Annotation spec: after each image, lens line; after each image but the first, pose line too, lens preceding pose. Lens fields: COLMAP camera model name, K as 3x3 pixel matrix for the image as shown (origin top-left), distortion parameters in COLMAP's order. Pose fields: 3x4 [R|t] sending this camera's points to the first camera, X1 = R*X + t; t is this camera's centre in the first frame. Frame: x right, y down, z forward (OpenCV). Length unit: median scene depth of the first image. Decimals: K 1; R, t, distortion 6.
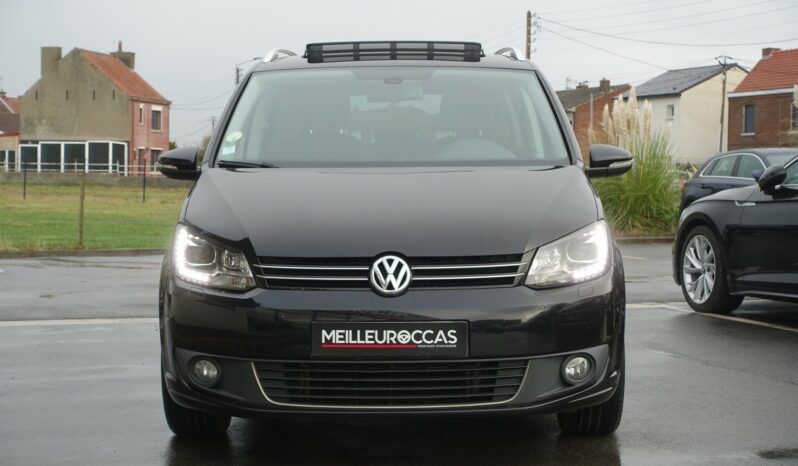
lens RADIAL K [[1793.0, 0, 399.0], [0, 1793.0, 233.0], [0, 0, 1]] dist [-0.032029, 0.157759]
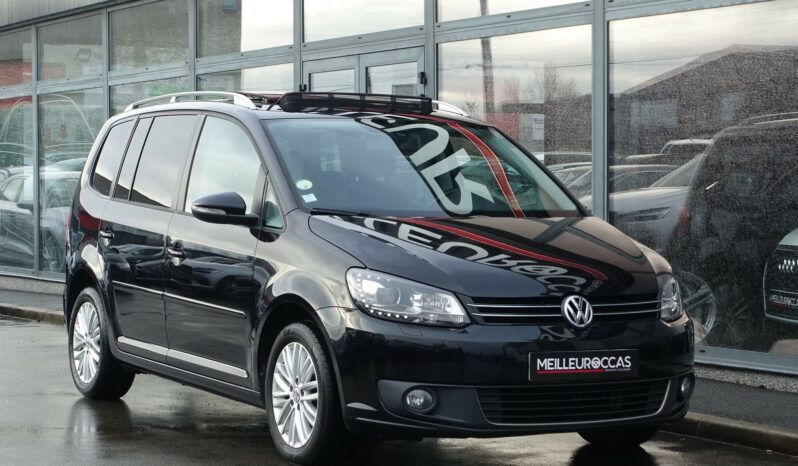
lens RADIAL K [[1793.0, 0, 399.0], [0, 1793.0, 233.0], [0, 0, 1]] dist [-0.032029, 0.157759]
pose [[0.871846, 0.009375, 0.489691, -0.693261], [-0.001410, 0.999861, -0.016633, -0.008582], [-0.489779, 0.013811, 0.871737, 0.020740]]
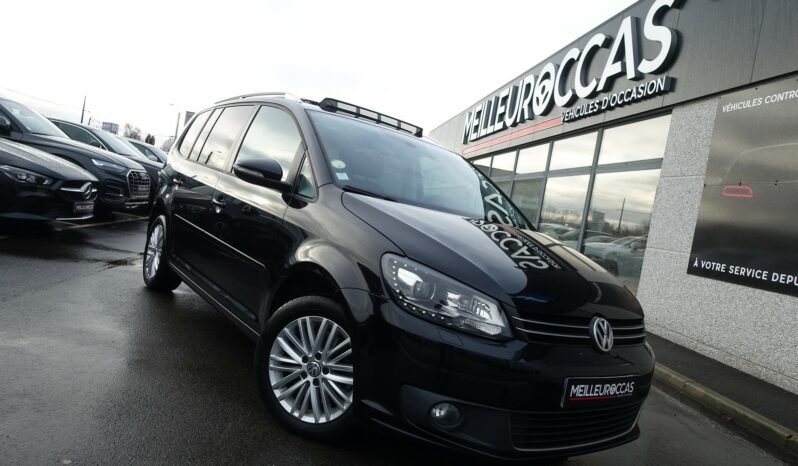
lens RADIAL K [[547.3, 0, 399.0], [0, 547.3, 233.0], [0, 0, 1]] dist [-0.009026, 0.002710]
pose [[0.770960, 0.140880, 0.621107, -0.344902], [-0.178963, 0.983855, -0.001018, -0.018372], [-0.611223, -0.110370, 0.783725, 0.807975]]
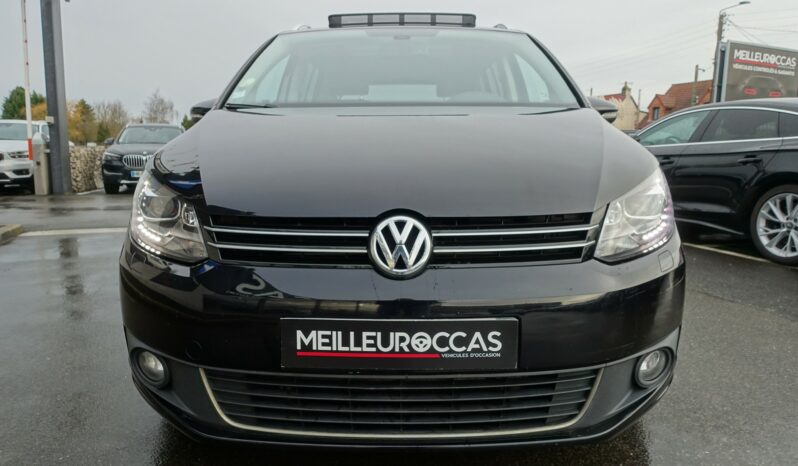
lens RADIAL K [[556.8, 0, 399.0], [0, 556.8, 233.0], [0, 0, 1]] dist [-0.087542, 0.000620]
pose [[0.999993, 0.003588, -0.000366, -0.005370], [-0.003525, 0.993786, 0.111254, -0.004087], [0.000763, -0.111252, 0.993792, 0.797723]]
